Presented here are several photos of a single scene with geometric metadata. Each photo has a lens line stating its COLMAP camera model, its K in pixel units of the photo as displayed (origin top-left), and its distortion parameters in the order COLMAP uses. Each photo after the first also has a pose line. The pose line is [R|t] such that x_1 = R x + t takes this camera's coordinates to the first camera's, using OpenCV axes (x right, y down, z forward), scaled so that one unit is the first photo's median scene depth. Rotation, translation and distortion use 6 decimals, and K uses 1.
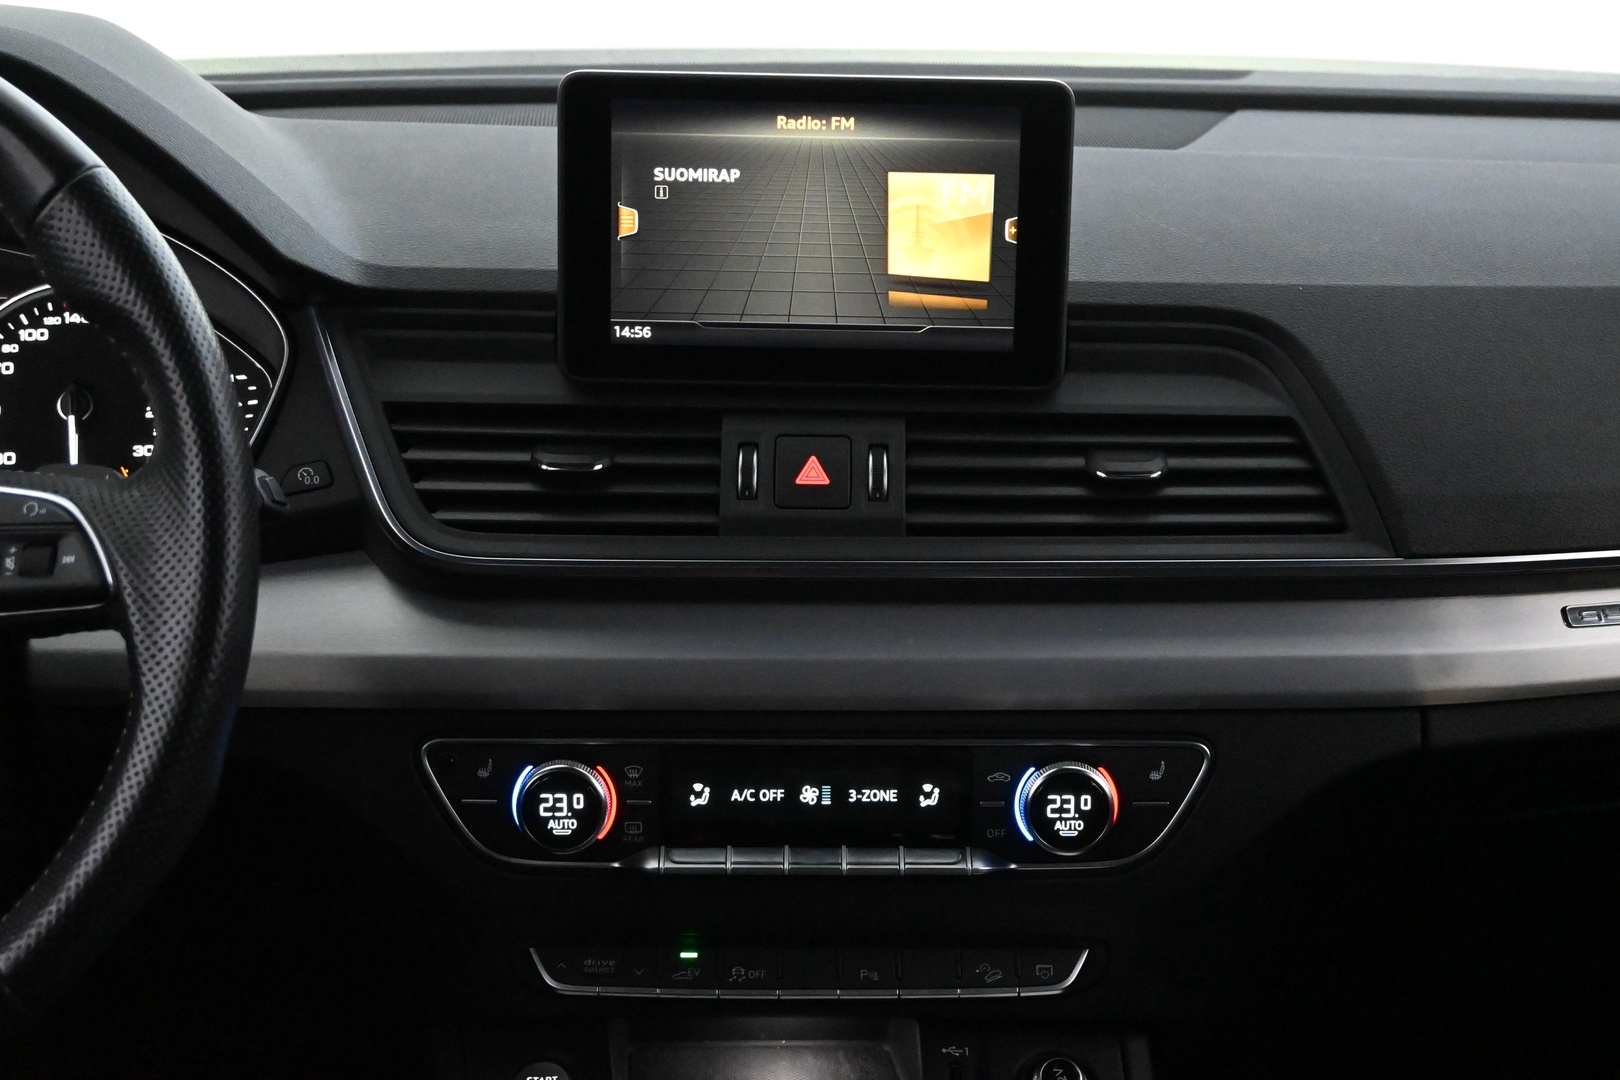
lens RADIAL K [[2566.1, 0, 815.4], [0, 2566.1, 543.2], [0, 0, 1]] dist [0.028801, 0.000000]
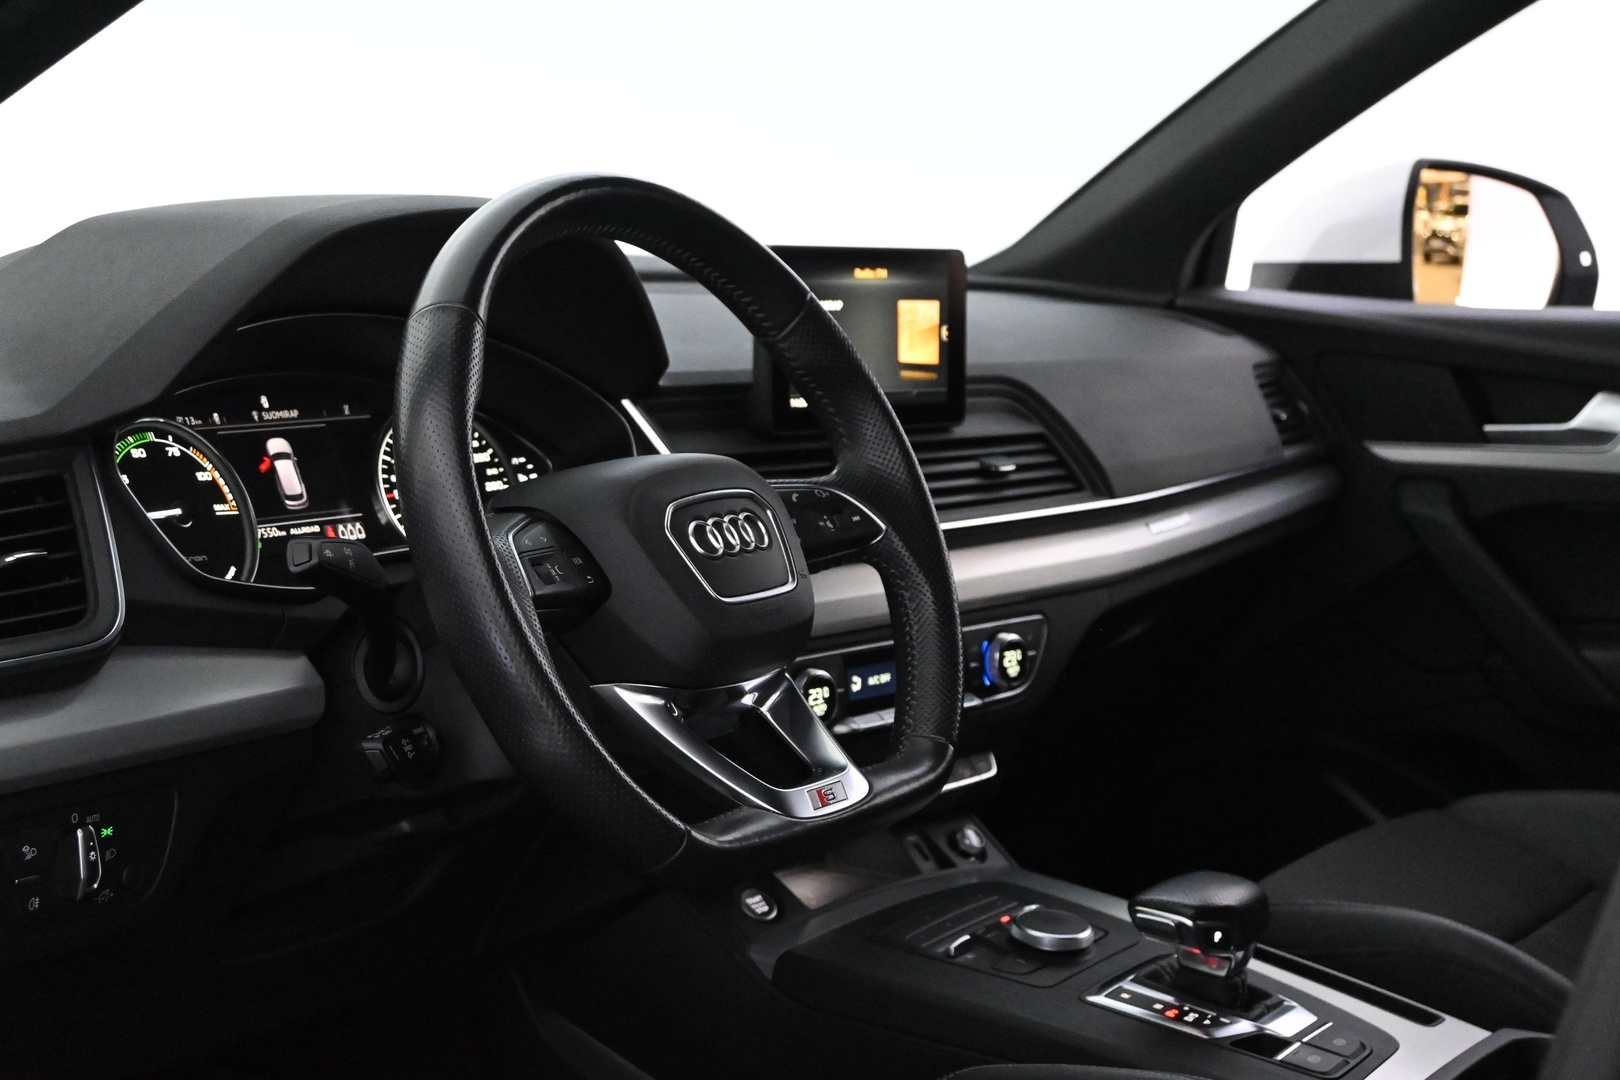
lens RADIAL K [[2566.1, 0, 809.9], [0, 2566.1, 536.4], [0, 0, 1]] dist [0.028801, 0.000000]
pose [[0.675151, -0.088739, 0.732322, -1.252721], [0.161811, 0.986376, -0.029655, 0.049878], [-0.719714, 0.138520, 0.680312, -0.095863]]
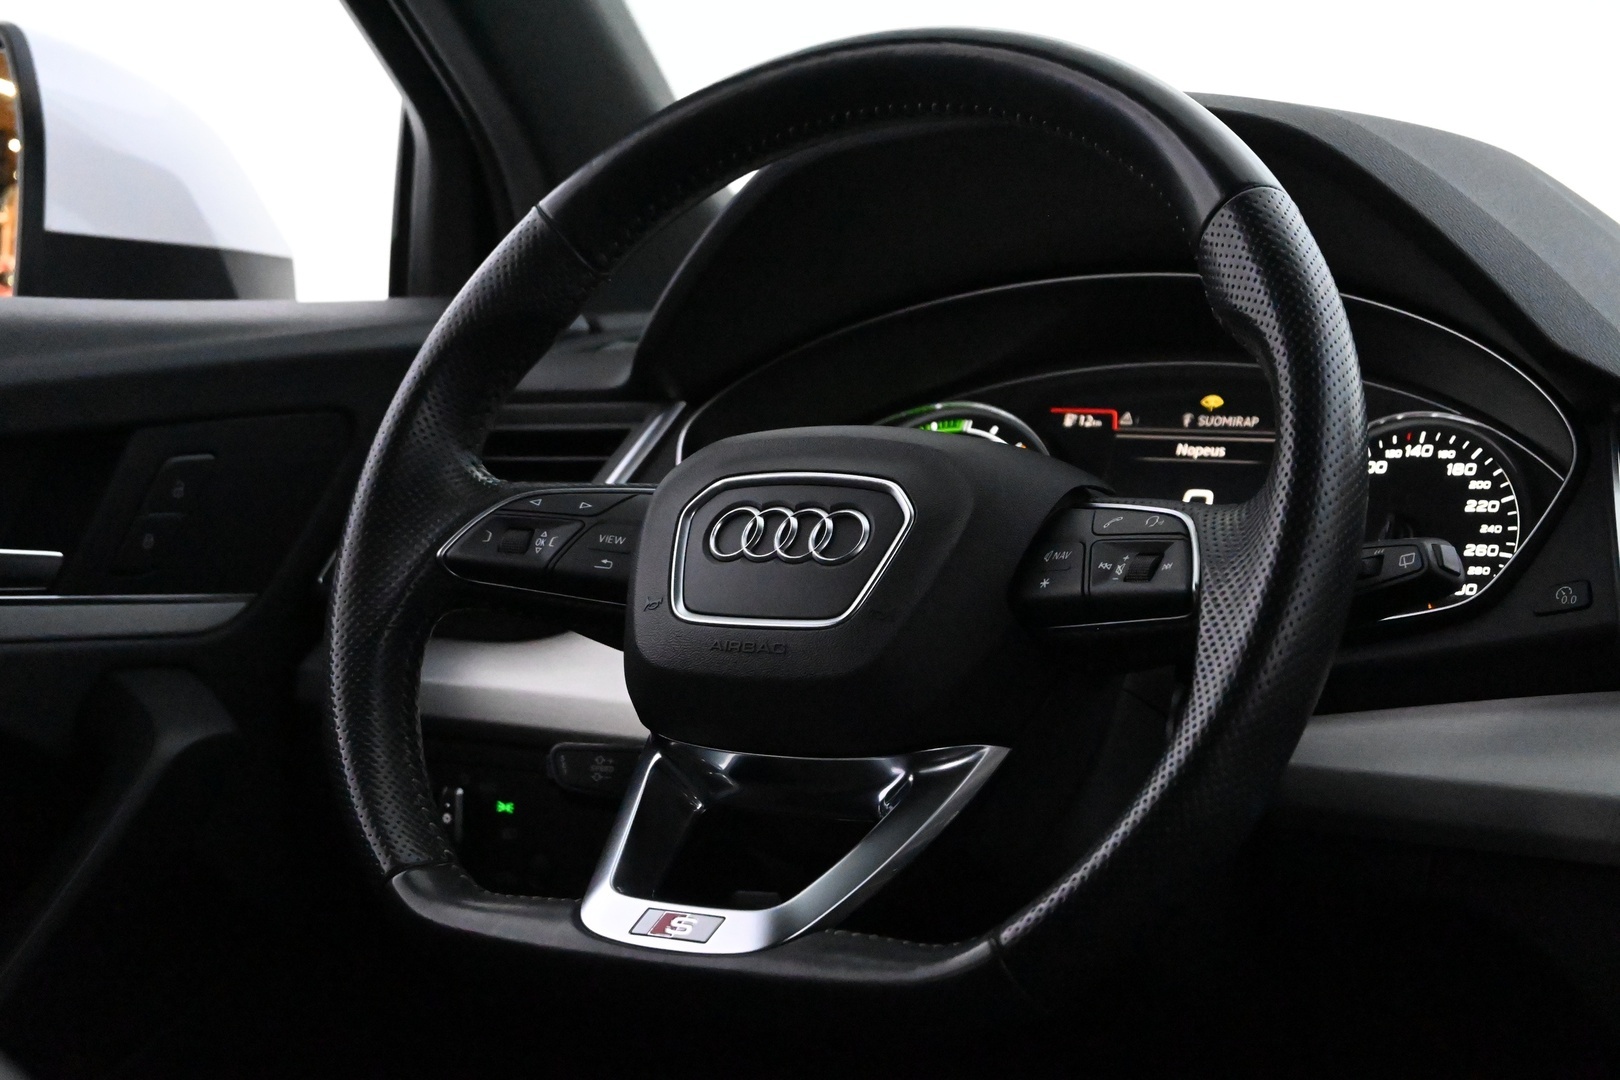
lens RADIAL K [[3213.0, 0, 814.2], [0, 3213.0, 535.6], [0, 0, 1]] dist [0.000227, 0.000000]
pose [[0.756168, 0.032790, -0.653556, 0.328564], [-0.169806, 0.974364, -0.147581, 0.160605], [0.631962, 0.222574, 0.742351, 0.007590]]
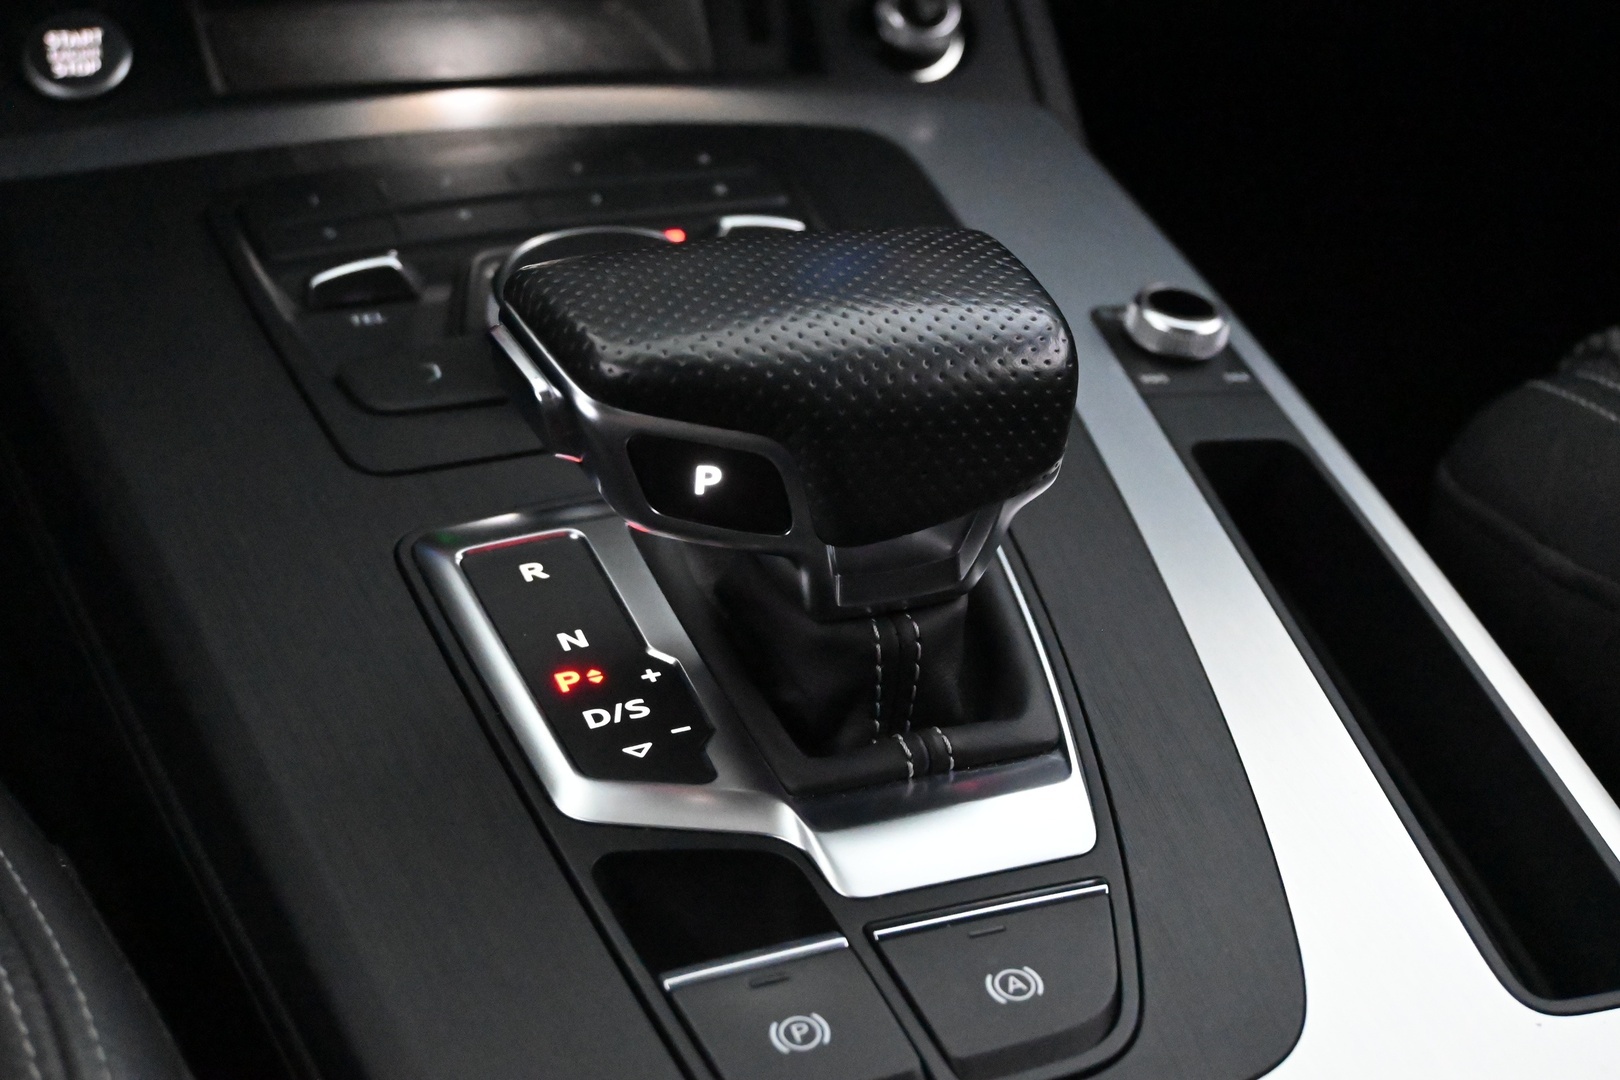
lens RADIAL K [[2566.1, 0, 811.1], [0, 2566.1, 542.6], [0, 0, 1]] dist [0.028801, 0.000000]
pose [[0.970635, -0.079438, 0.227064, -0.090621], [0.018407, 0.965662, 0.259148, 0.181333], [-0.239853, -0.247358, 0.938767, 0.399662]]
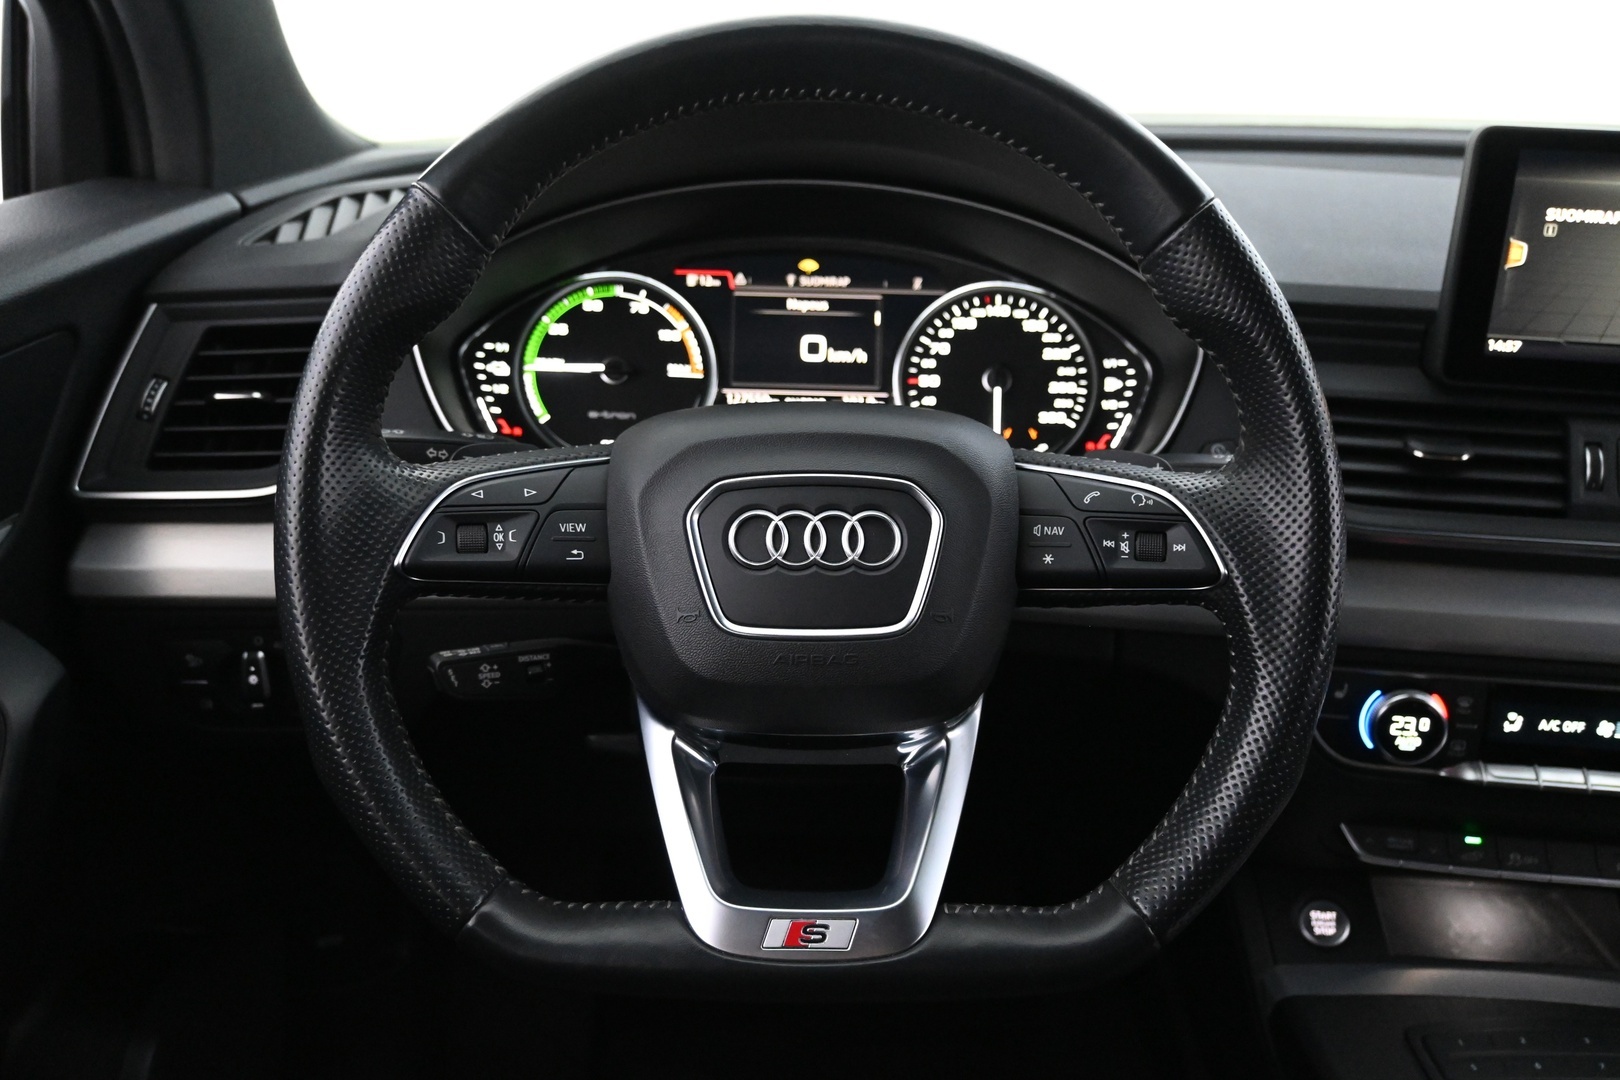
lens RADIAL K [[1417.1, 0, 807.3], [0, 1417.1, 546.2], [0, 0, 1]] dist [-0.016709, 0.016531]
pose [[0.990891, 0.058624, -0.121237, -0.307786], [-0.046081, 0.993531, 0.103788, -0.042297], [0.126537, -0.097256, 0.987183, 0.292038]]
